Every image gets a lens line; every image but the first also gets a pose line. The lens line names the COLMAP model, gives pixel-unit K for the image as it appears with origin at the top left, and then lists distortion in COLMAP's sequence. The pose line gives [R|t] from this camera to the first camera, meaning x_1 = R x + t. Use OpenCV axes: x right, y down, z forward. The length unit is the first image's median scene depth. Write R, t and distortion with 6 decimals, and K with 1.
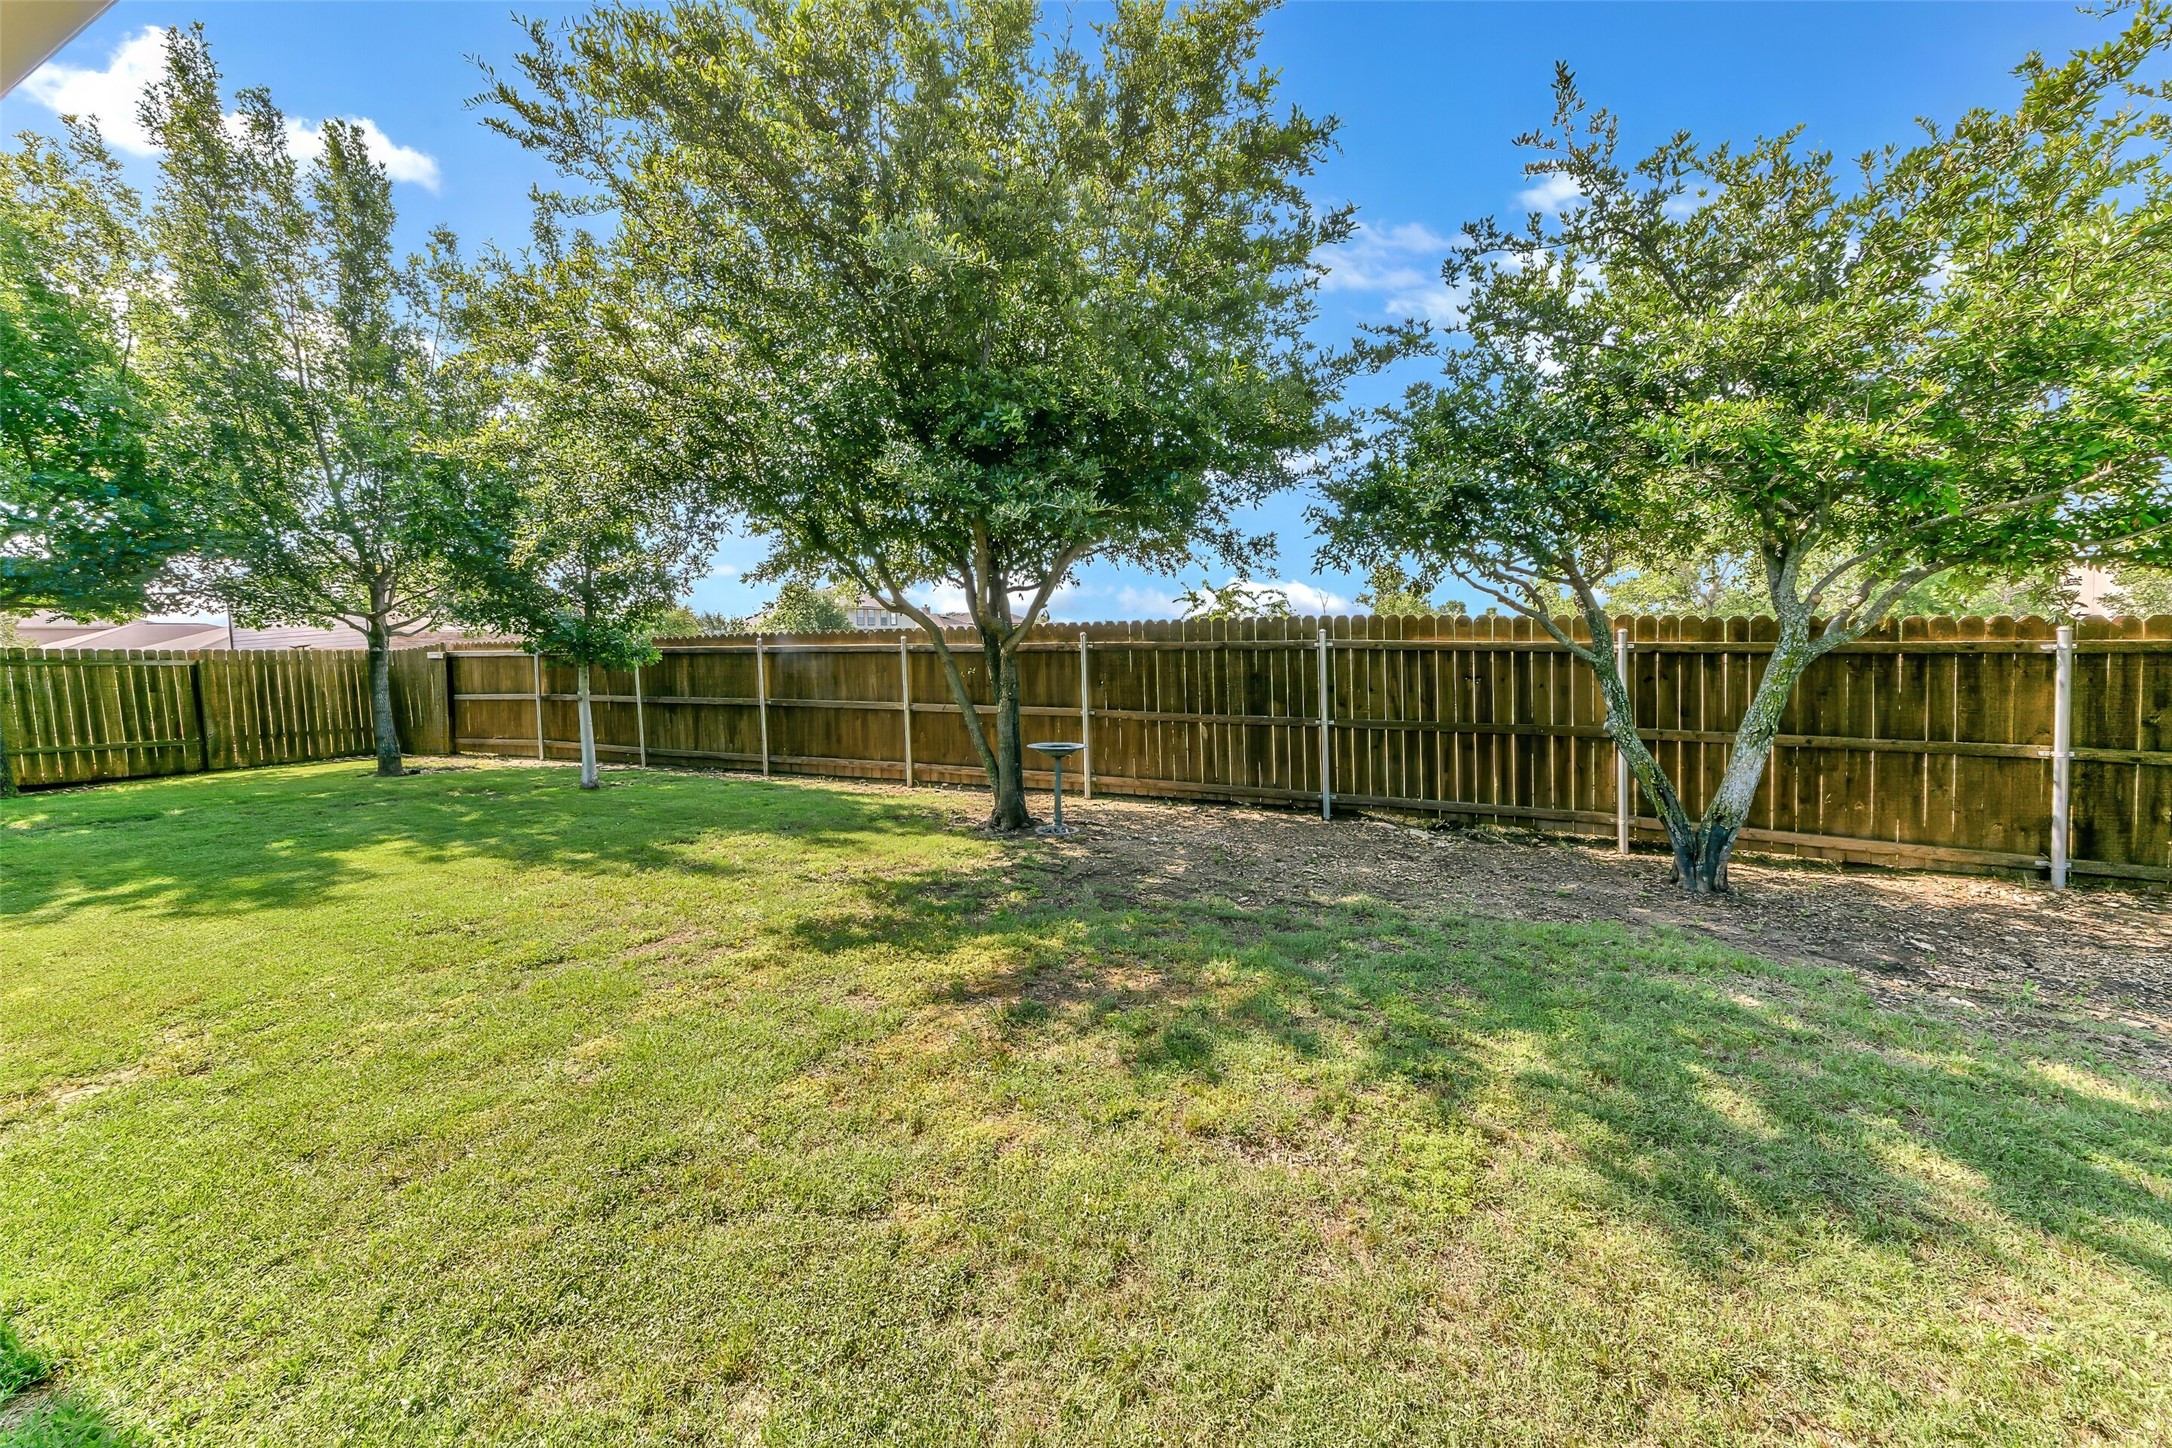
lens RADIAL K [[776.6, 0, 1088.9], [0, 776.6, 685.6], [0, 0, 1]] dist [0.014562, -0.006420]
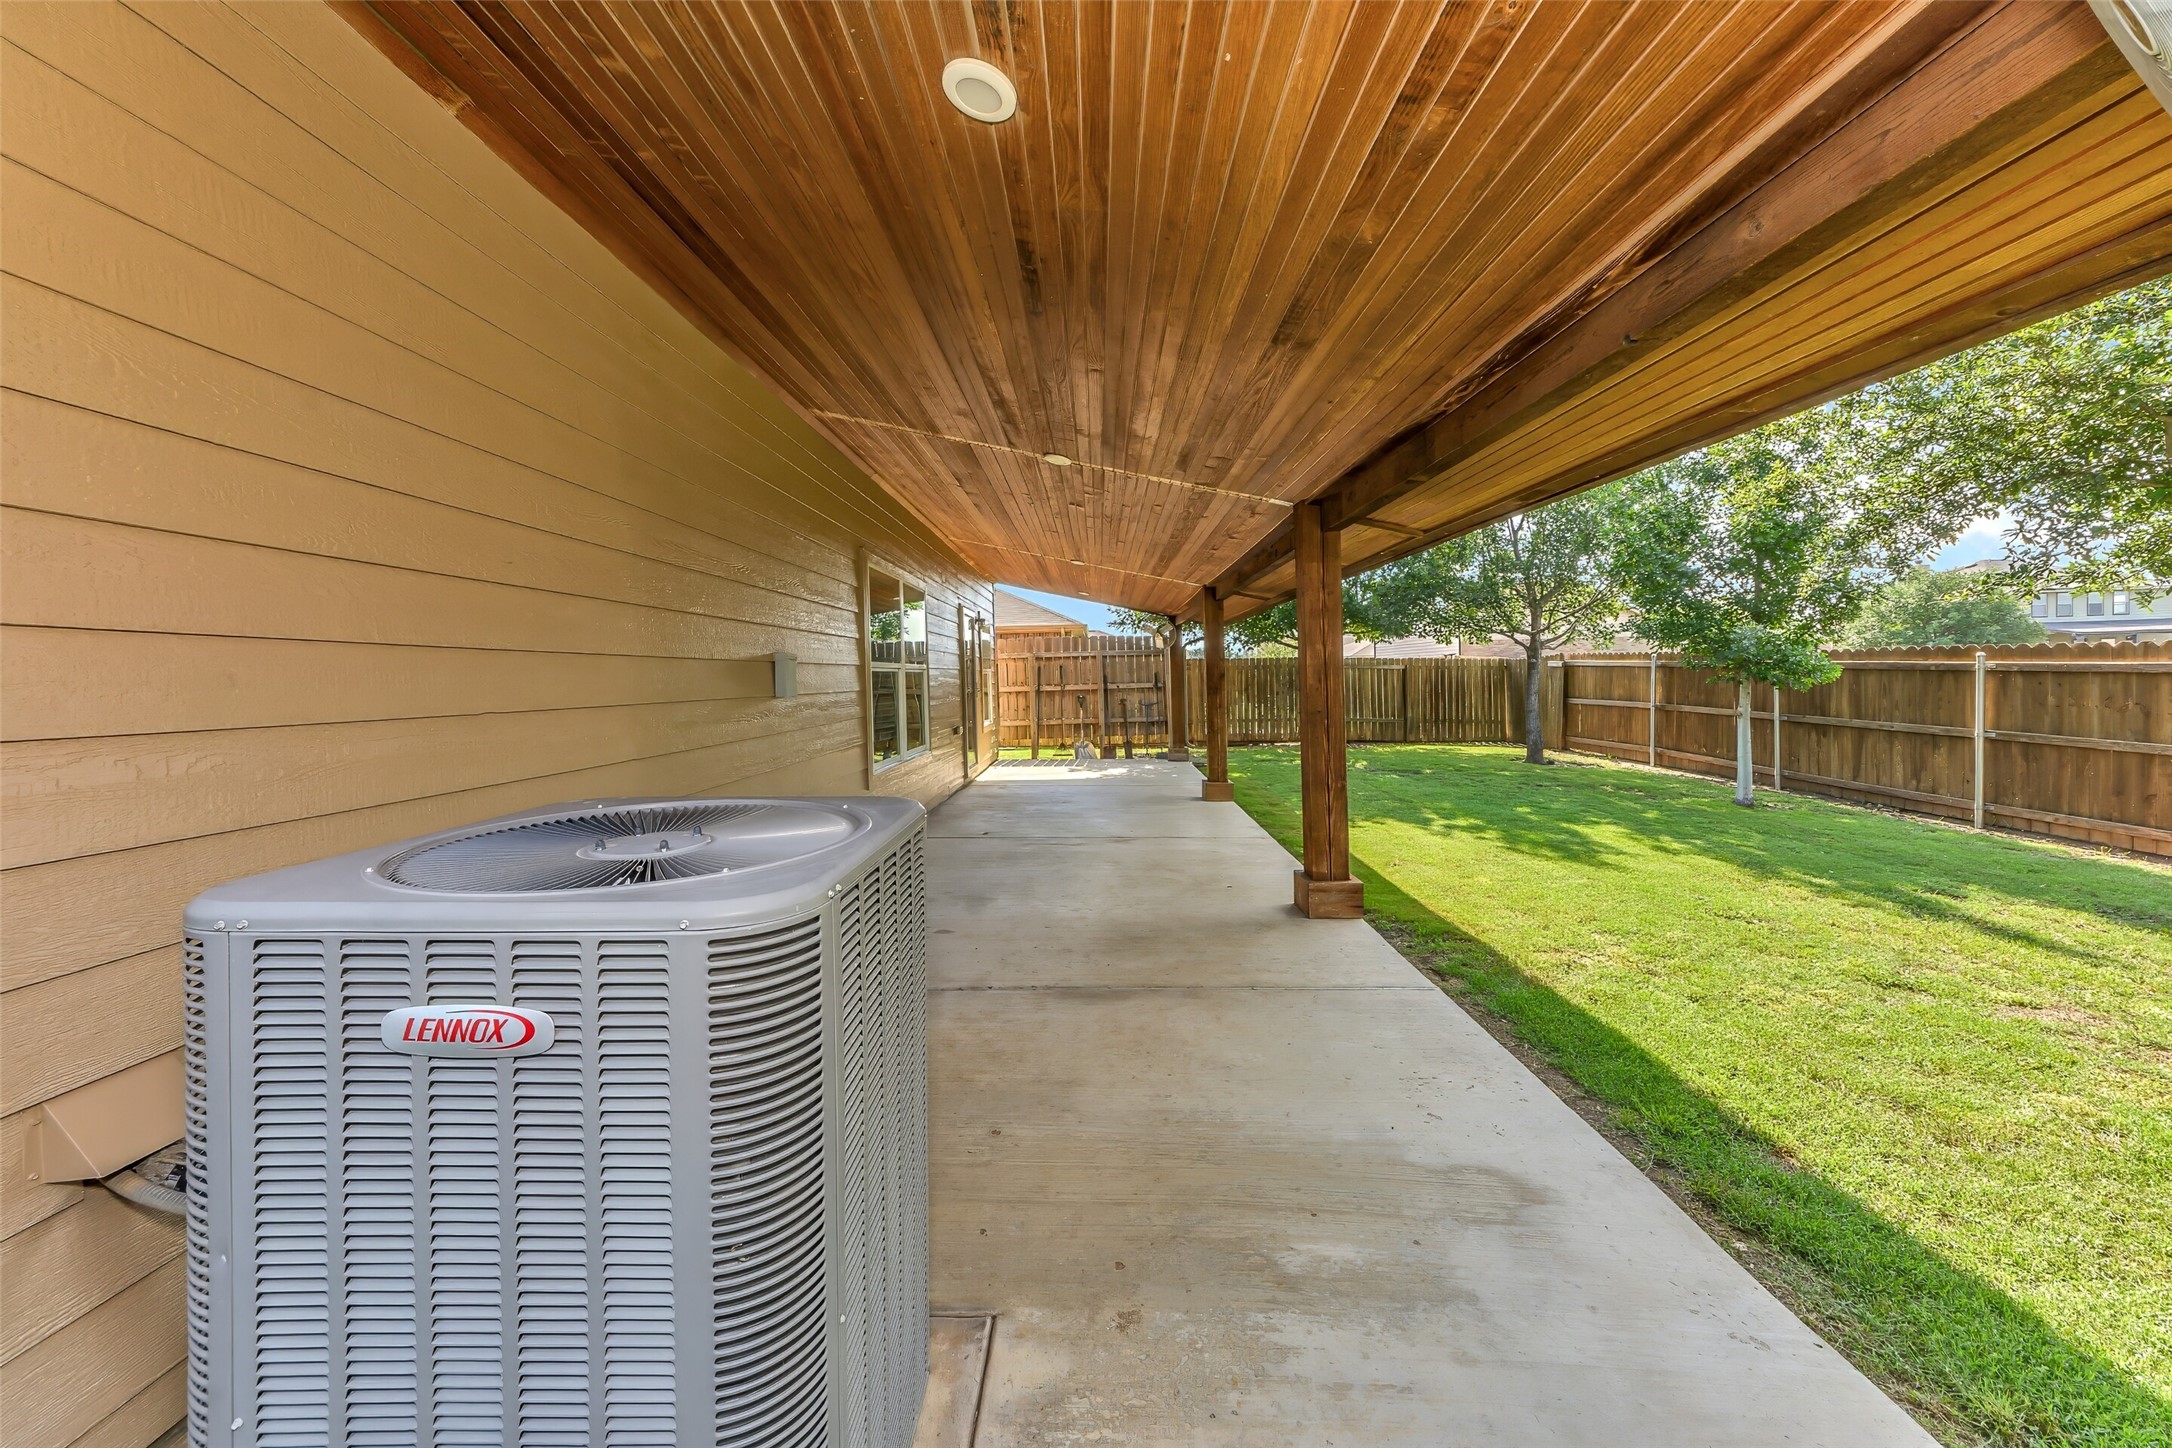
lens RADIAL K [[776.6, 0, 1088.9], [0, 776.6, 685.6], [0, 0, 1]] dist [0.014562, -0.006420]
pose [[0.410264, 0.043922, -0.910908, -0.071316], [-0.046132, 0.998560, 0.027371, -0.007448], [0.910799, 0.030792, 0.411700, -0.141402]]
